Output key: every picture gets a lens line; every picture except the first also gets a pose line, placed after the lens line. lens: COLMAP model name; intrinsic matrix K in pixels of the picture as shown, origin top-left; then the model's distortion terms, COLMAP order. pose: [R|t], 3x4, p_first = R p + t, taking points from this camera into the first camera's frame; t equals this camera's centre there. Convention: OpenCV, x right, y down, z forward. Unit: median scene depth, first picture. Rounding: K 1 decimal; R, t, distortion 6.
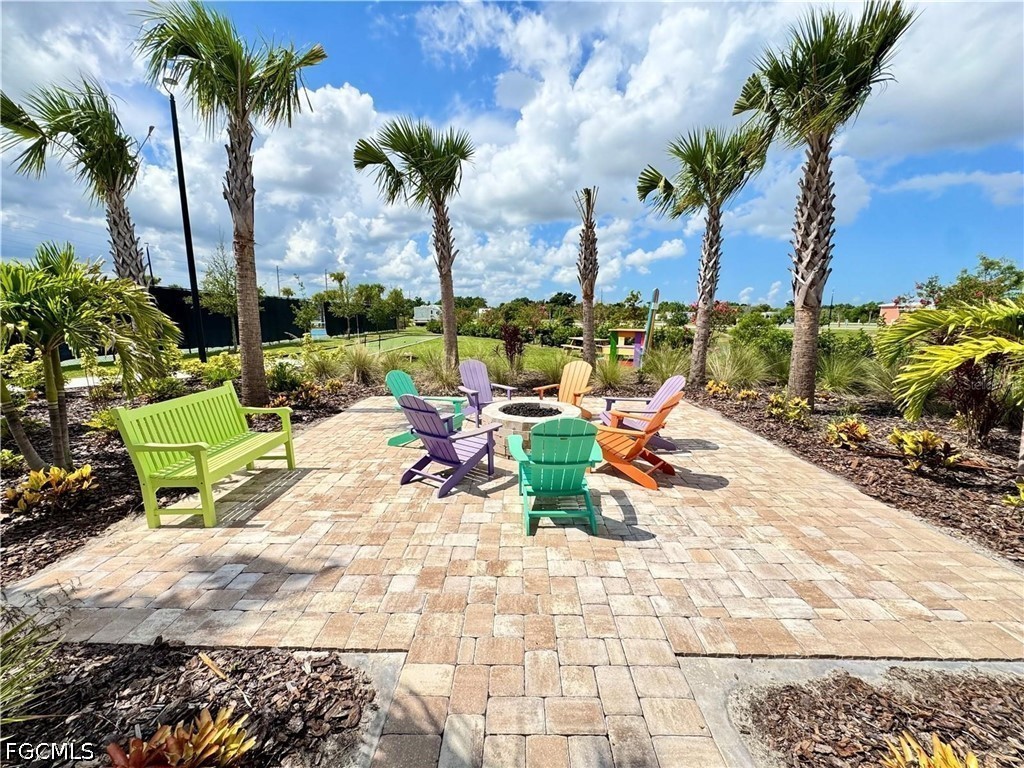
lens RADIAL K [[412.0, 0, 509.7], [0, 412.0, 384.5], [0, 0, 1]] dist [-0.002369, -0.000050]
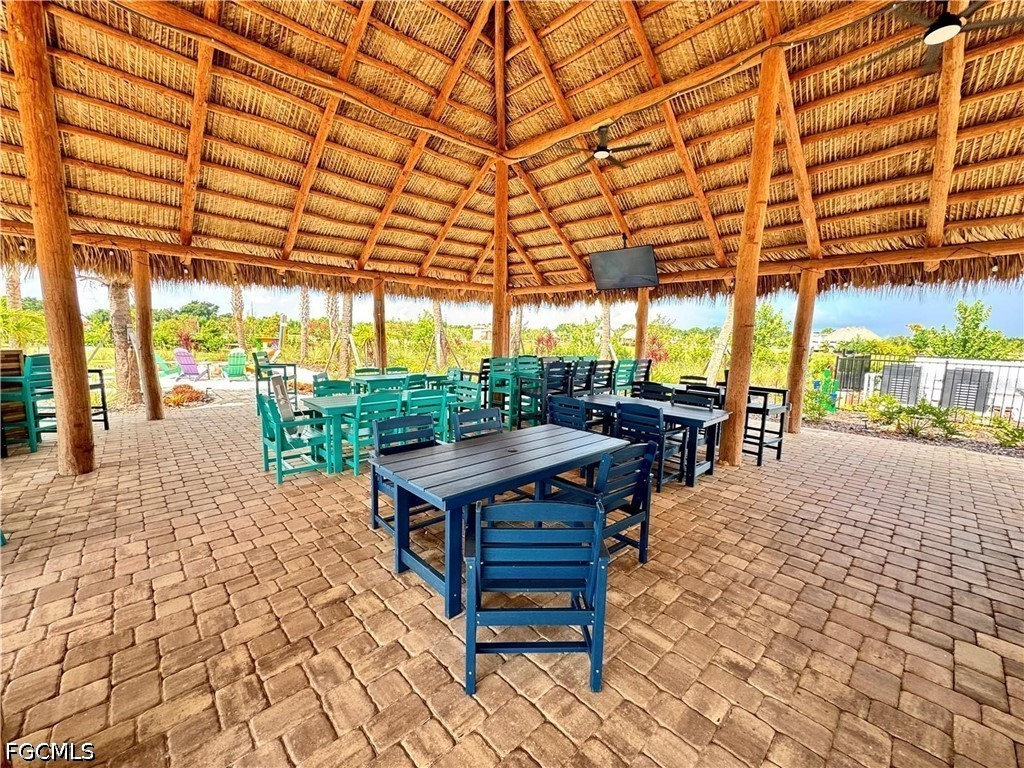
lens RADIAL K [[412.0, 0, 514.0], [0, 412.0, 386.9], [0, 0, 1]] dist [-0.002369, -0.000050]
pose [[0.715650, -0.061974, 0.695704, -0.097187], [0.086533, 0.996249, -0.000267, 0.085075], [-0.693078, 0.060392, 0.718328, -0.489529]]
